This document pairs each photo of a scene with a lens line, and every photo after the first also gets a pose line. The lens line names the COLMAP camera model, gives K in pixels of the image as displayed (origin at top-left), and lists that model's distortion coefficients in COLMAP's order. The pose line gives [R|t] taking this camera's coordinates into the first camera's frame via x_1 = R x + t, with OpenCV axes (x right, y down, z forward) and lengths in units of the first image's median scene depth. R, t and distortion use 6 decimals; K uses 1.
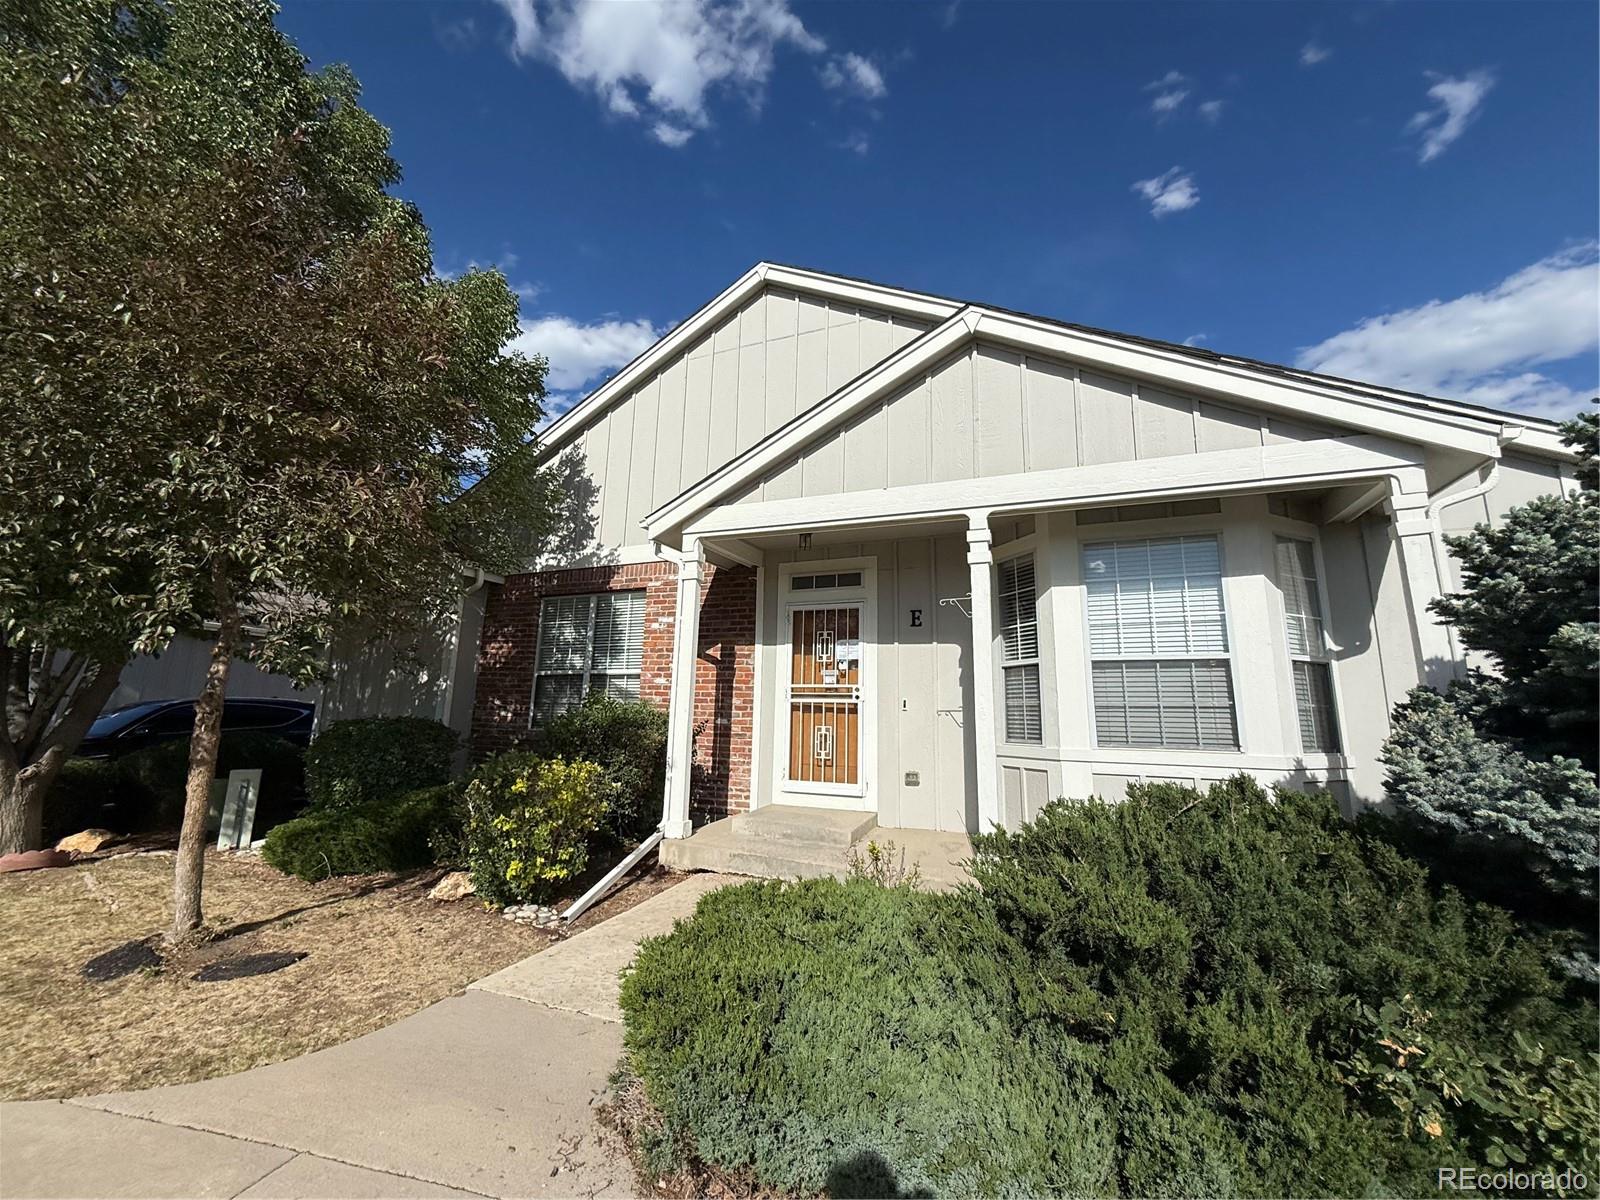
lens RADIAL K [[637.6, 0, 804.0], [0, 637.6, 600.0], [0, 0, 1]] dist [-0.001359, 0.000165]
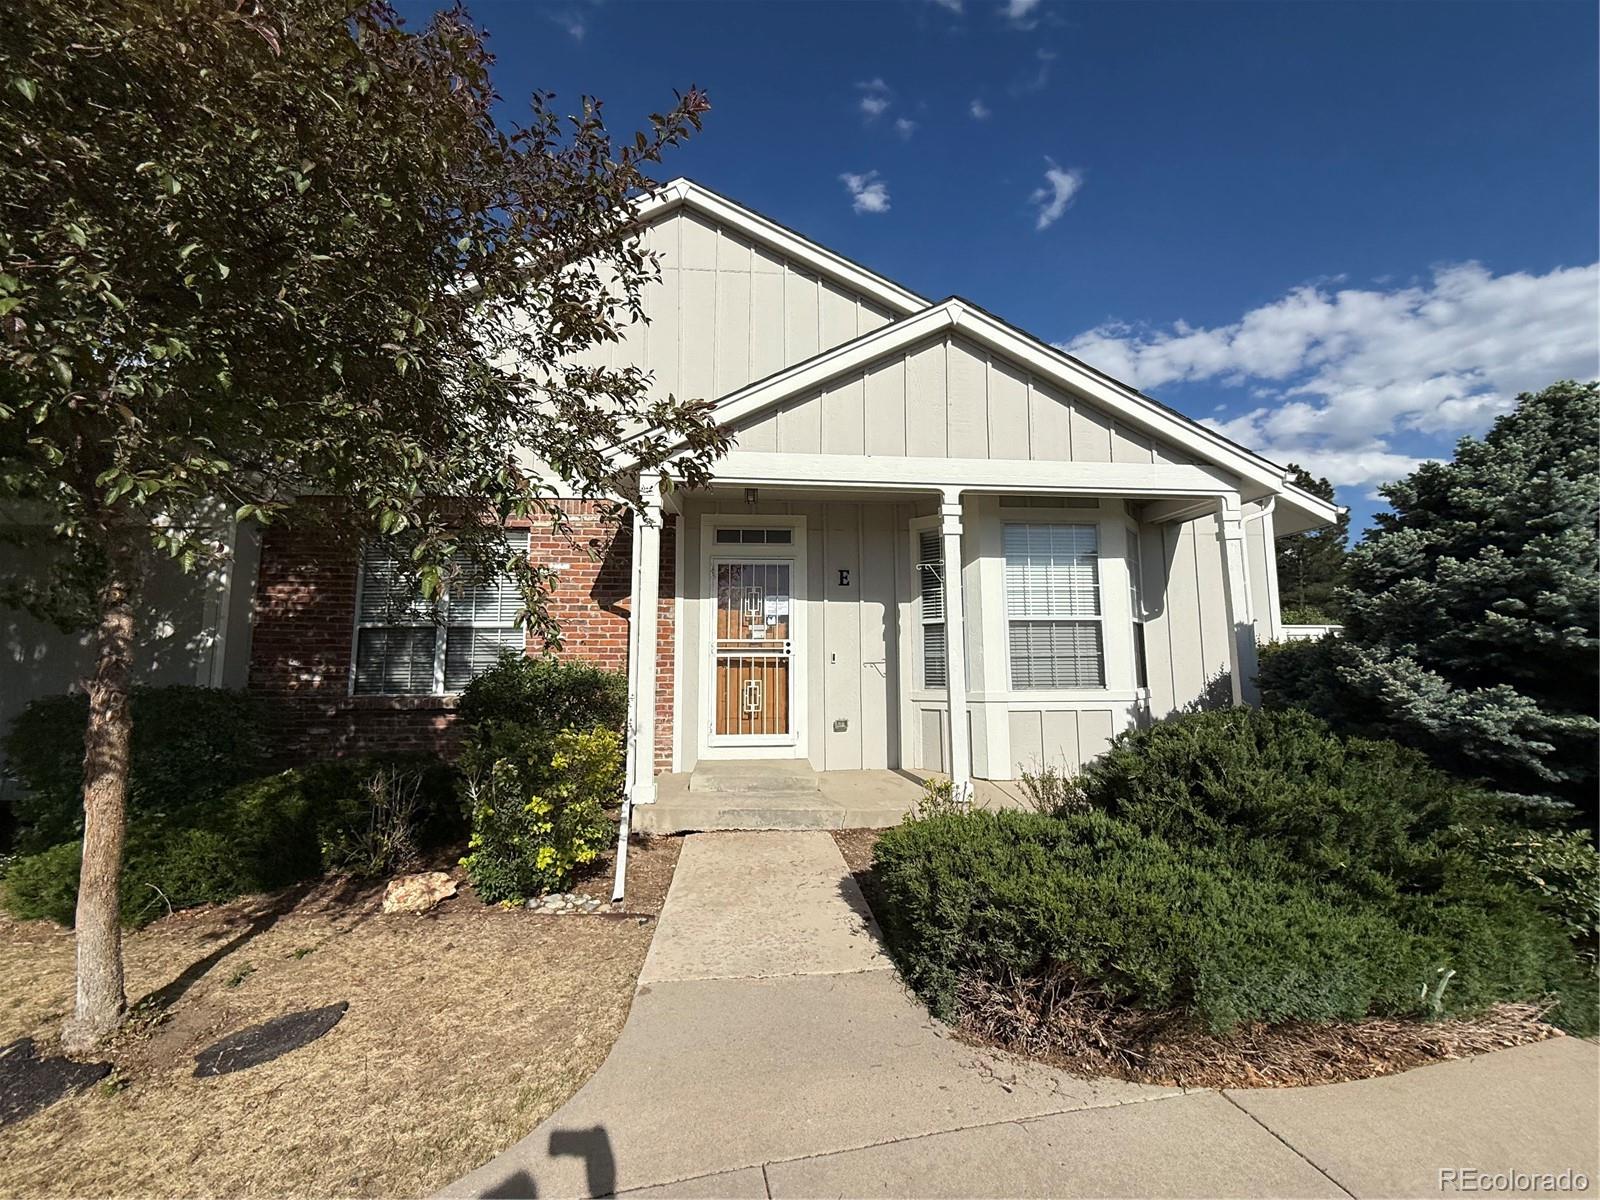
lens RADIAL K [[640.4, 0, 800.0], [0, 640.4, 600.0], [0, 0, 1]] dist [0.002747, -0.000246]
pose [[0.892556, 0.024137, 0.450289, -0.366955], [-0.059286, 0.996180, 0.064118, 0.001327], [-0.447021, -0.083925, 0.890578, 0.071813]]
